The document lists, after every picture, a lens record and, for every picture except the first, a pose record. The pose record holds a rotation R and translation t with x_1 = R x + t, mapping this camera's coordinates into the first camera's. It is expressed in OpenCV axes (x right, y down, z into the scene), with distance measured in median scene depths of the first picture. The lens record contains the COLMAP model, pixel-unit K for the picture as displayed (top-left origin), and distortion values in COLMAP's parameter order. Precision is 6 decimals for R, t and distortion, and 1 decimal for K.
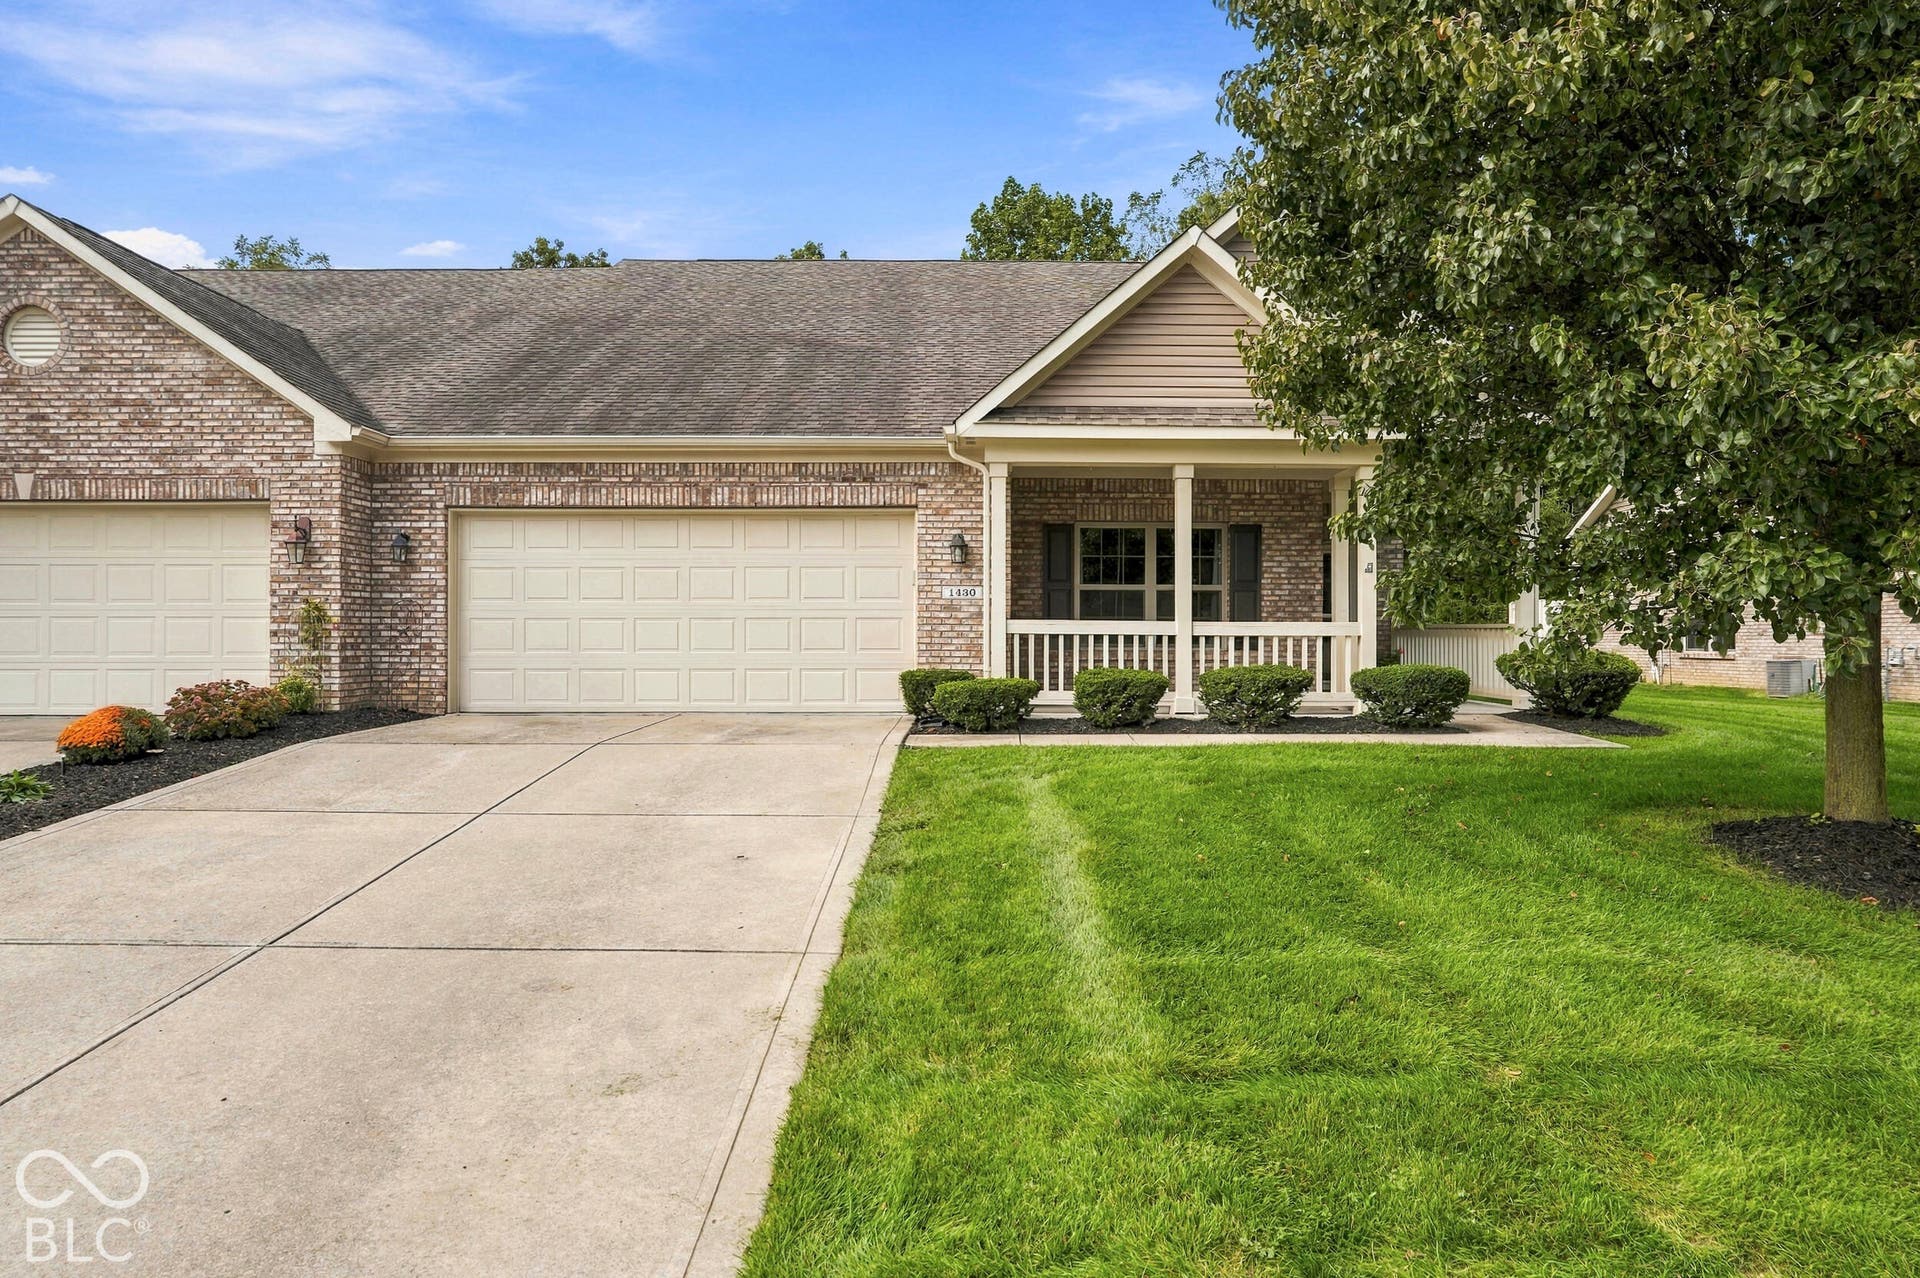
lens RADIAL K [[1332.4, 0, 960.0], [0, 1332.4, 639.0], [0, 0, 1]] dist [-0.002834, 0.244103]
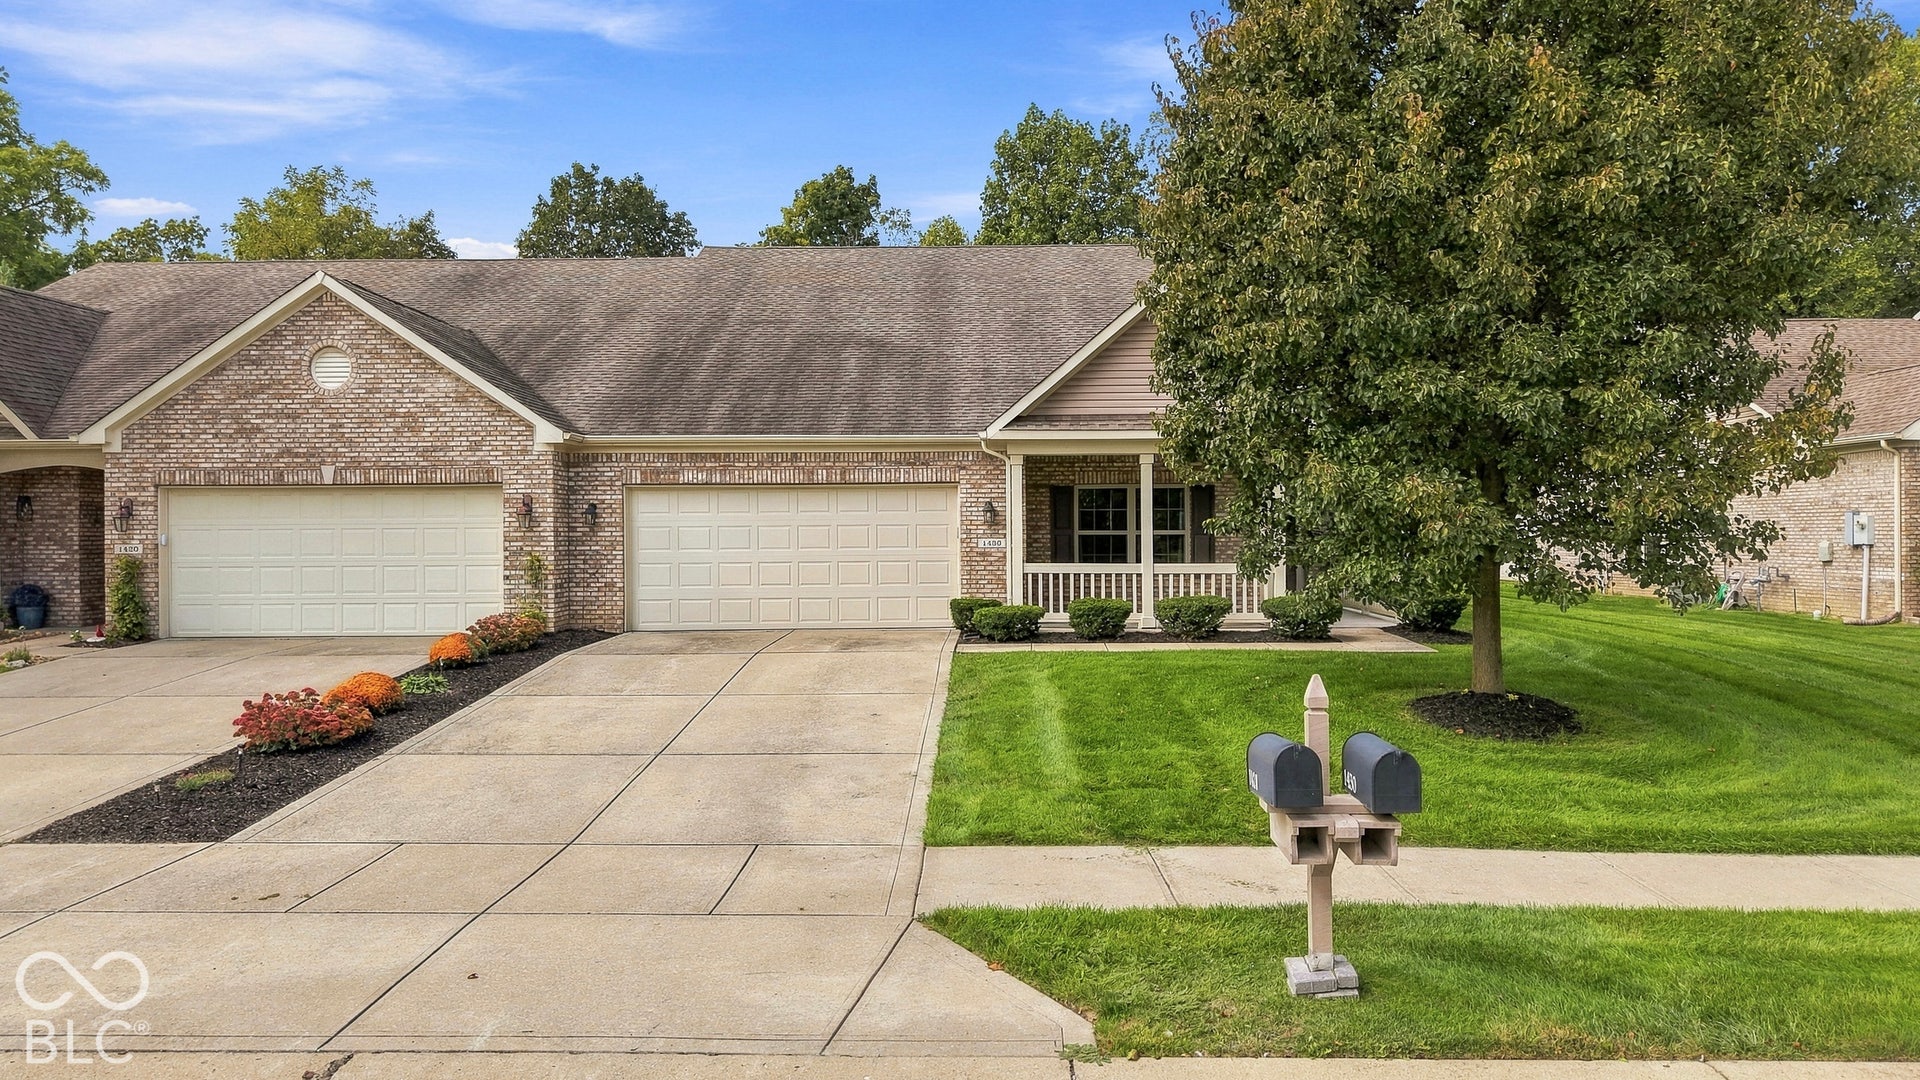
lens RADIAL K [[1295.5, 0, 960.0], [0, 1295.5, 540.0], [0, 0, 1]] dist [0.286790, -0.000445]
pose [[0.999740, -0.009489, -0.020711, -0.003686], [0.009416, 0.999949, -0.003618, -0.033822], [0.020745, 0.003422, 0.999779, -0.388898]]
